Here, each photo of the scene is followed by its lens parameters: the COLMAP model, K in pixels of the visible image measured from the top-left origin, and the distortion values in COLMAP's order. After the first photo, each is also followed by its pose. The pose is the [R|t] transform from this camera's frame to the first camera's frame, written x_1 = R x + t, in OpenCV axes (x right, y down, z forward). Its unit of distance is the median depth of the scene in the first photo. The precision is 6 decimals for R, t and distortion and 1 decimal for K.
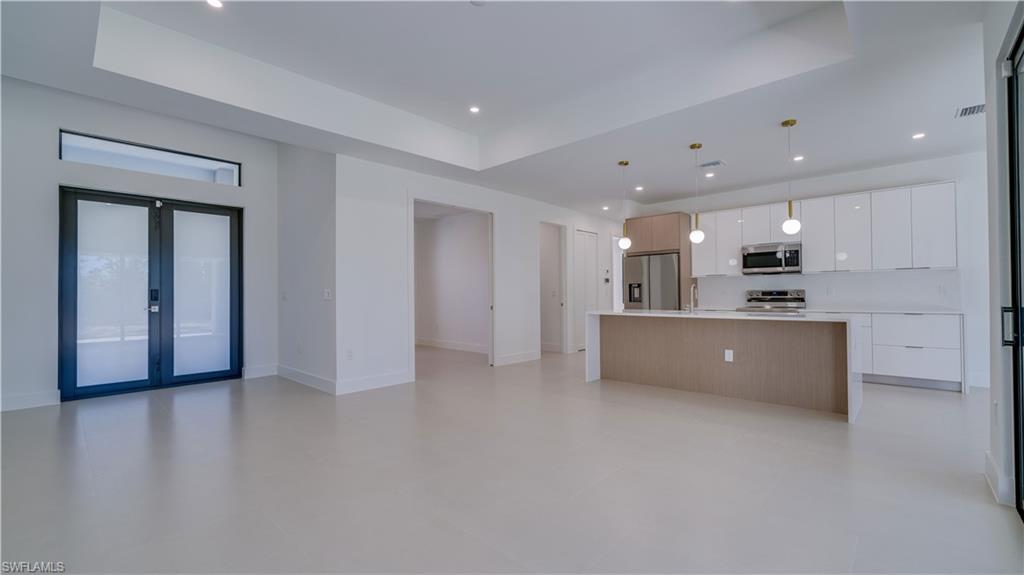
lens RADIAL K [[422.9, 0, 508.0], [0, 422.9, 288.7], [0, 0, 1]] dist [0.000867, -0.000008]
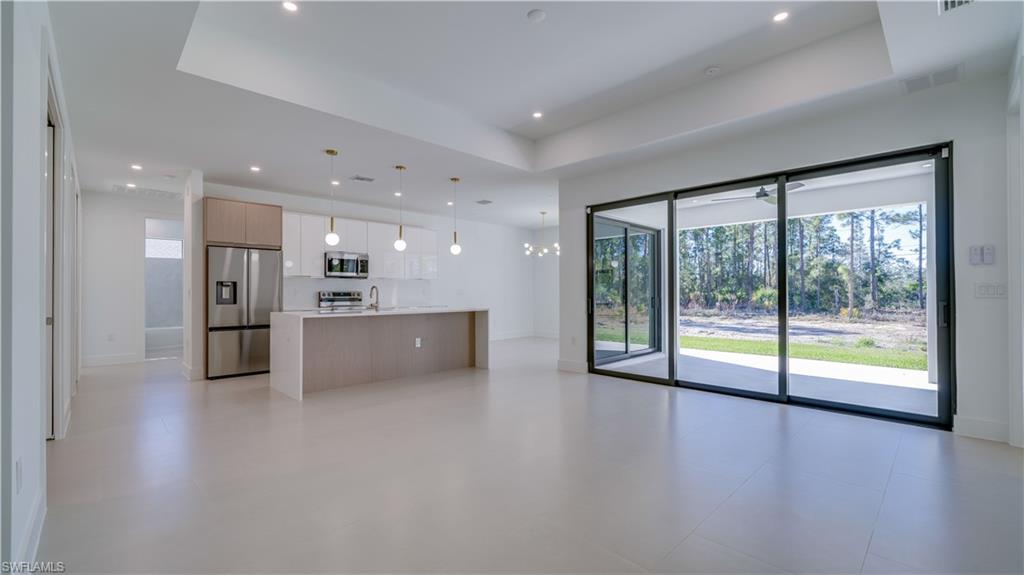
lens RADIAL K [[422.9, 0, 508.0], [0, 422.9, 288.7], [0, 0, 1]] dist [0.000867, -0.000008]
pose [[0.044337, 0.018351, 0.998848, -0.552844], [-0.010852, 0.999781, -0.017886, 0.011906], [-0.998958, -0.010046, 0.044526, 0.504247]]
